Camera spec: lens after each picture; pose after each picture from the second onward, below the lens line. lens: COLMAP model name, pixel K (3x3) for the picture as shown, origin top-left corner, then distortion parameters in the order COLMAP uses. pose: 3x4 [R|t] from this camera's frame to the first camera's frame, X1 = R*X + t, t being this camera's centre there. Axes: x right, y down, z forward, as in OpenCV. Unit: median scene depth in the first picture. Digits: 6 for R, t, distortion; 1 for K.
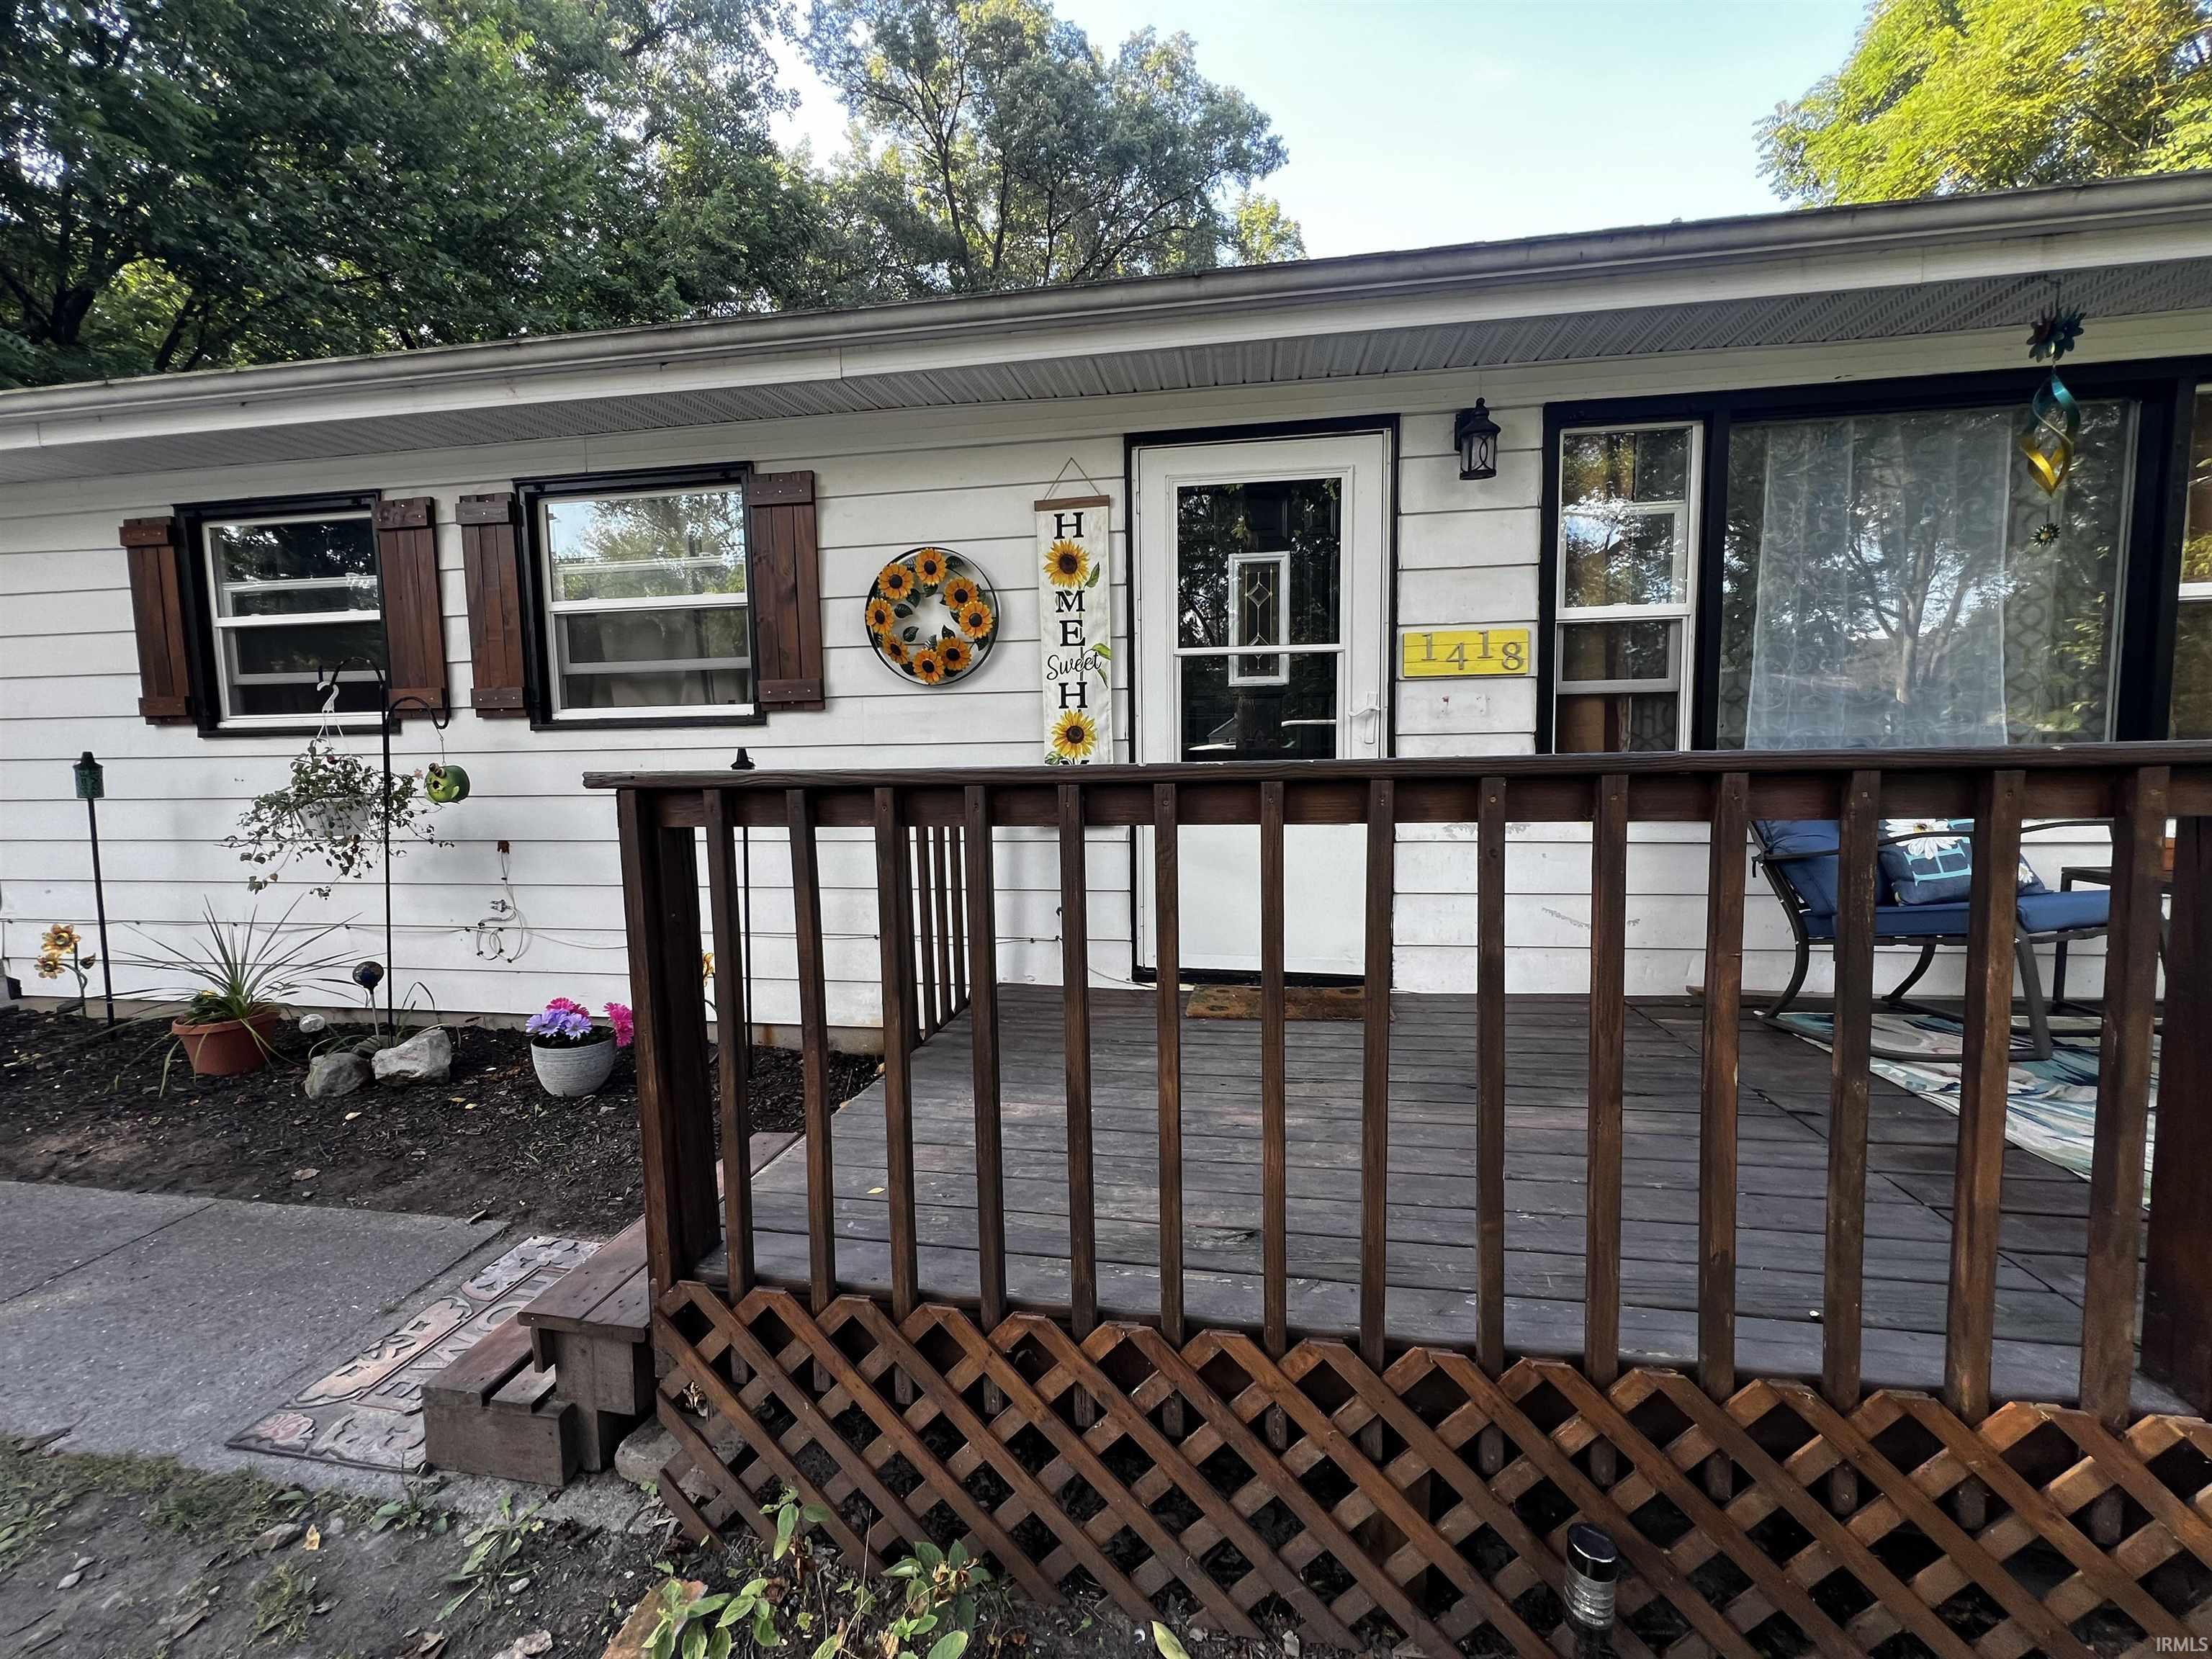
lens RADIAL K [[882.2, 0, 1080.2], [0, 882.2, 825.3], [0, 0, 1]] dist [-0.004131, -0.000206]
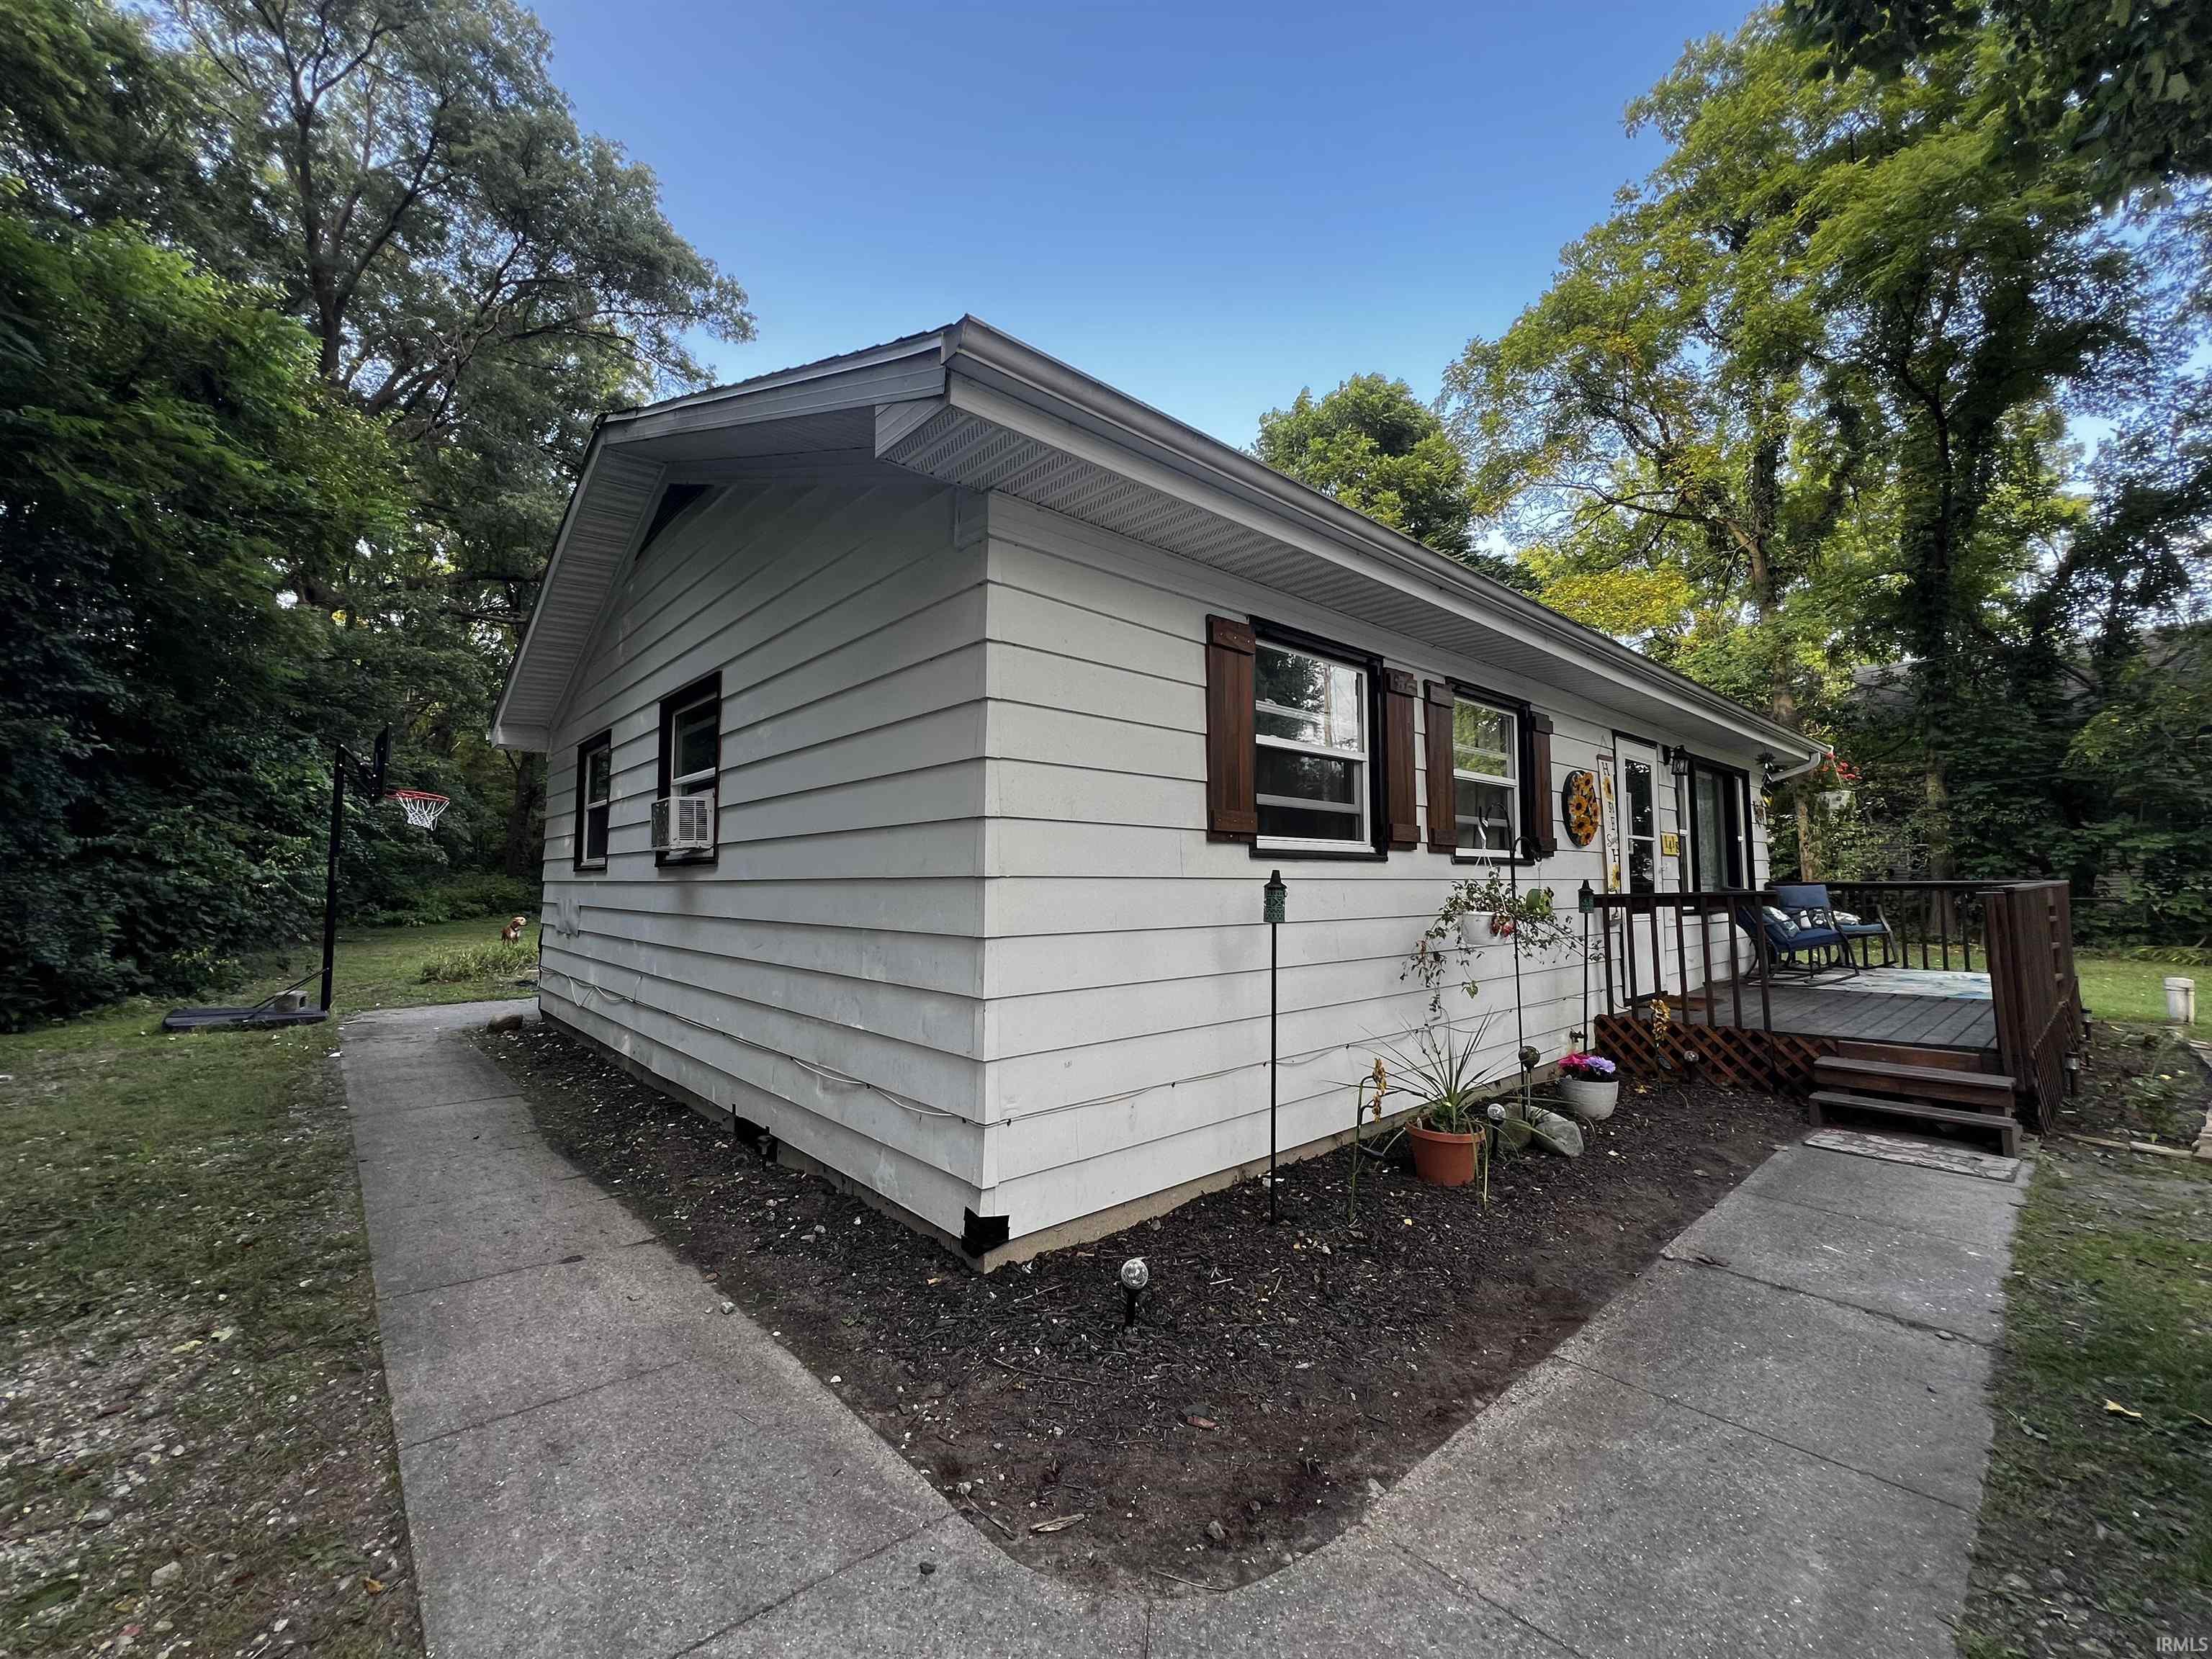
lens RADIAL K [[897.3, 0, 1106.0], [0, 897.3, 829.5], [0, 0, 1]] dist [-0.001612, 0.000063]
pose [[0.631097, 0.061868, 0.773233, -2.100789], [0.063676, 0.989318, -0.131129, -0.018457], [-0.773086, 0.131992, 0.620416, 0.611489]]
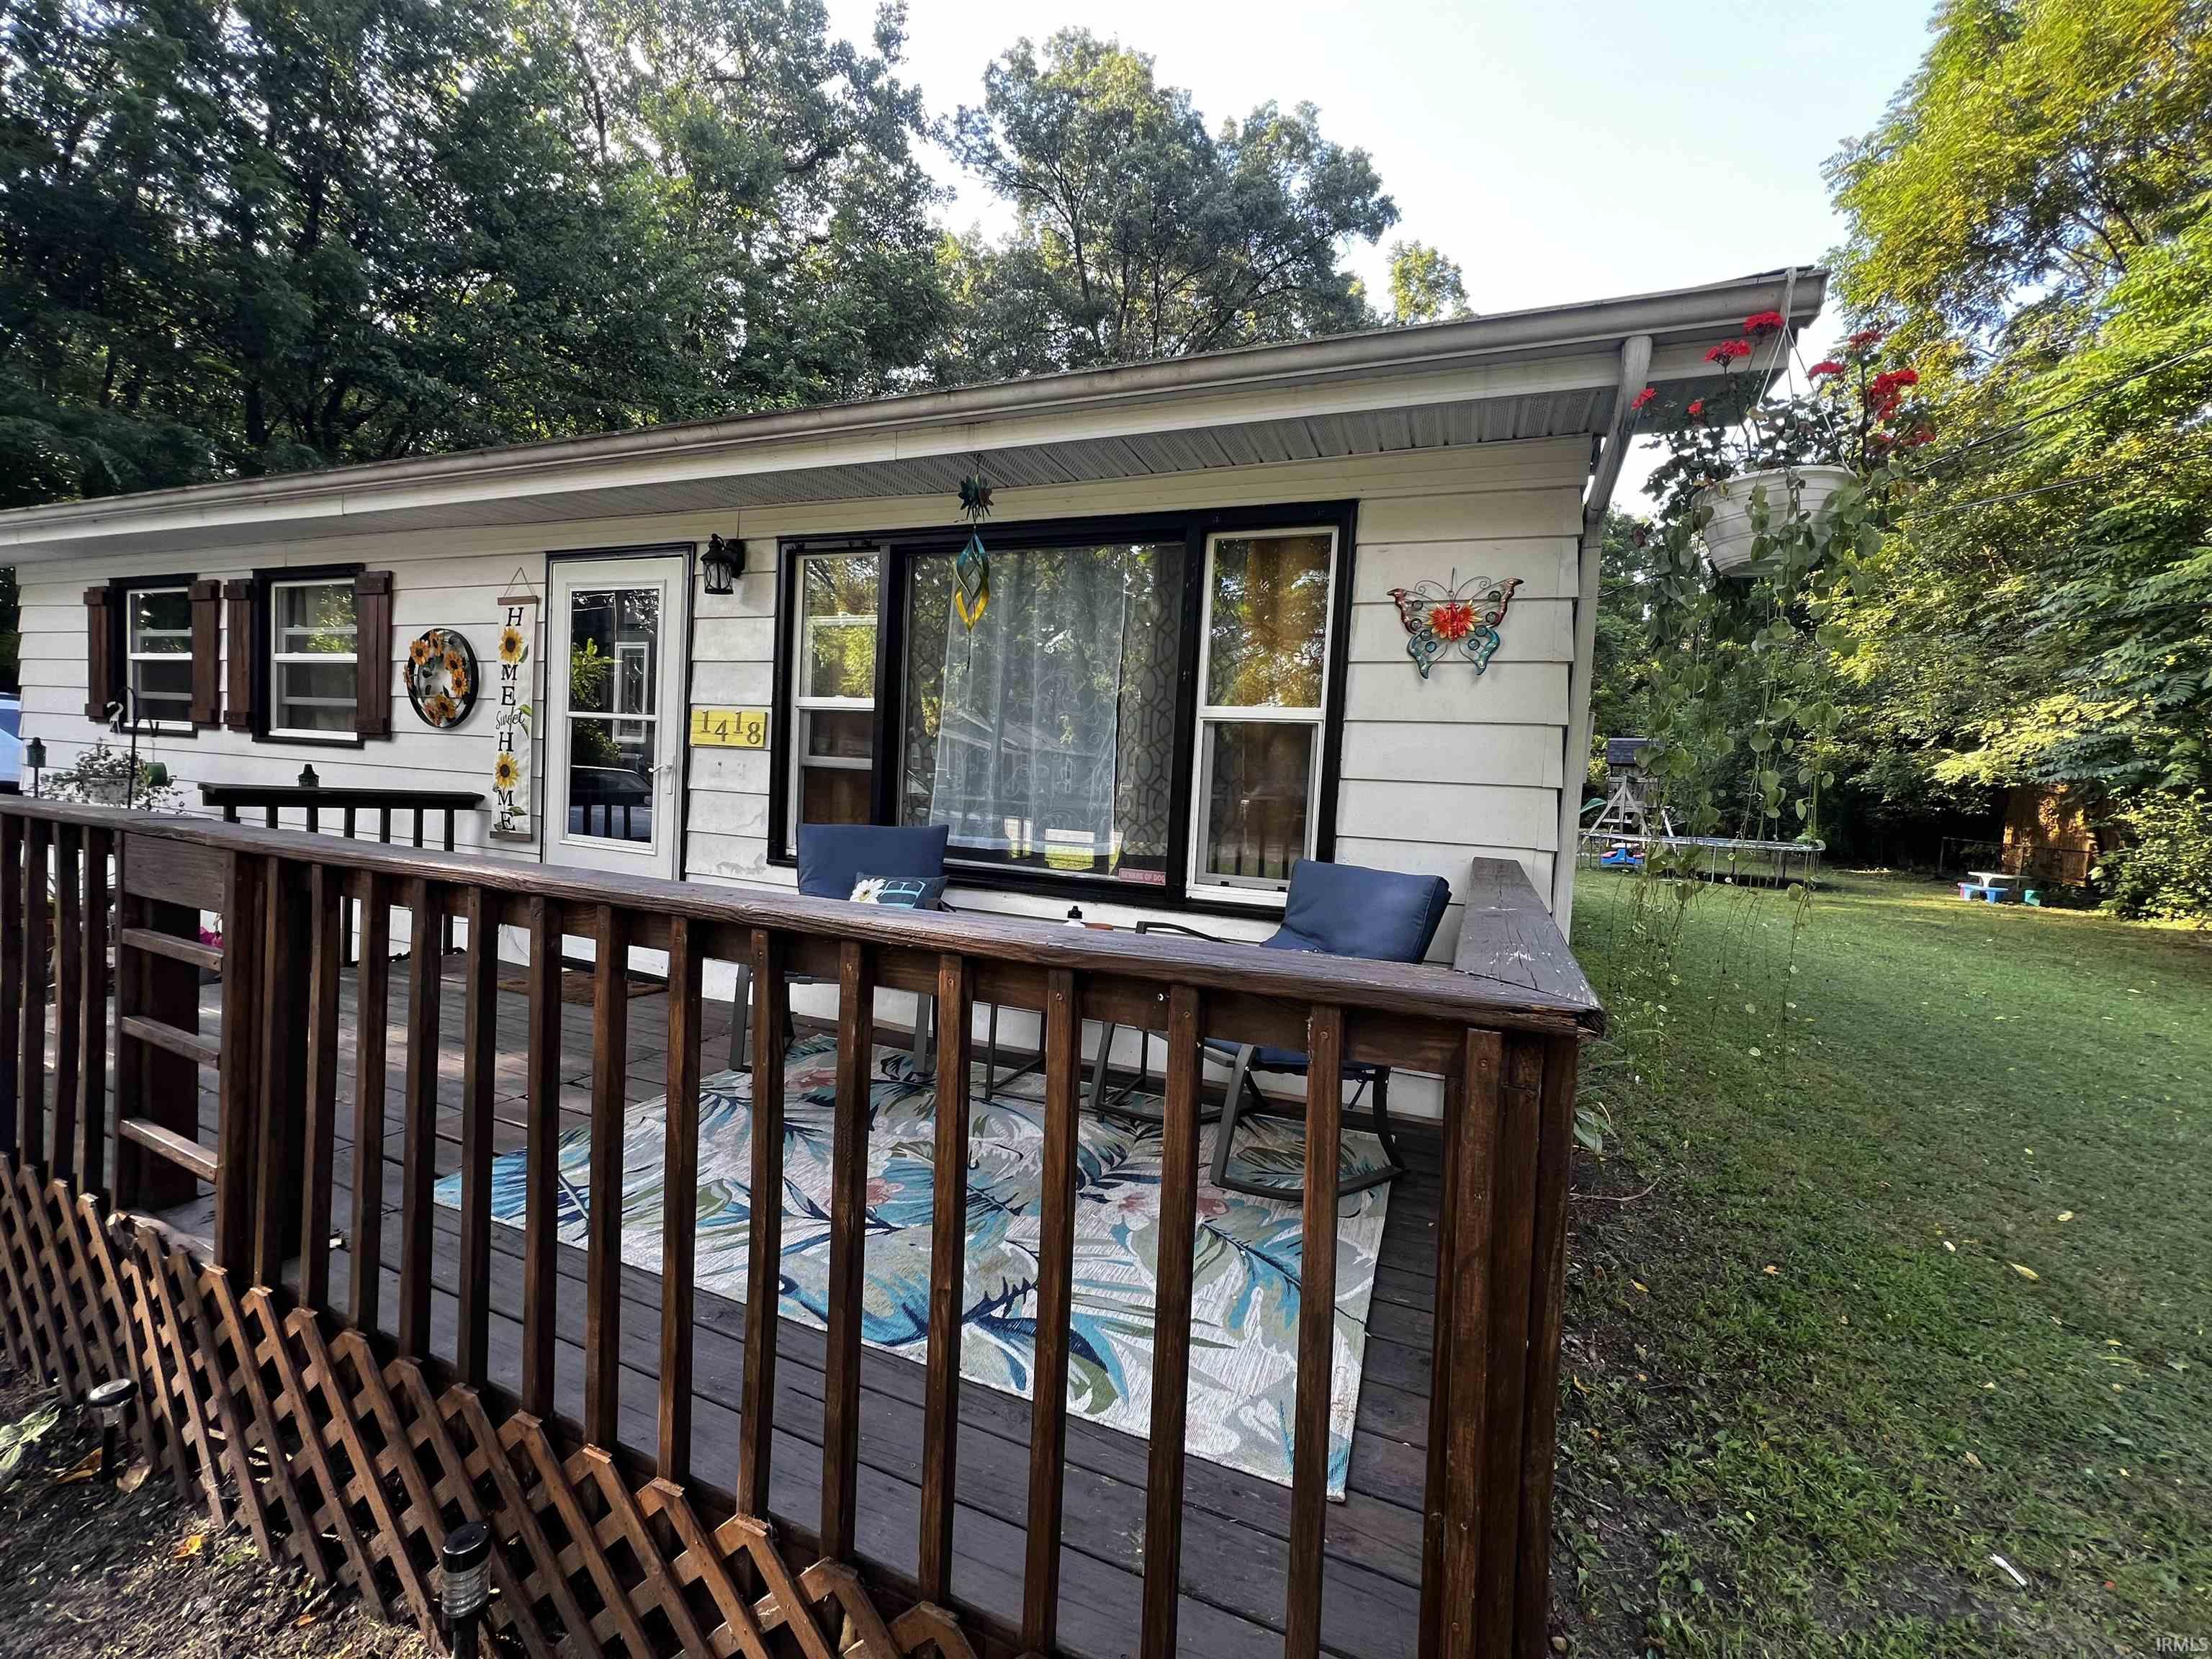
lens RADIAL K [[897.3, 0, 1106.0], [0, 897.3, 829.5], [0, 0, 1]] dist [-0.001612, 0.000063]
pose [[0.970204, 0.085735, -0.226612, 1.144740], [-0.094857, 0.995049, -0.029656, -0.058288], [0.222947, 0.050268, 0.973534, -0.111191]]
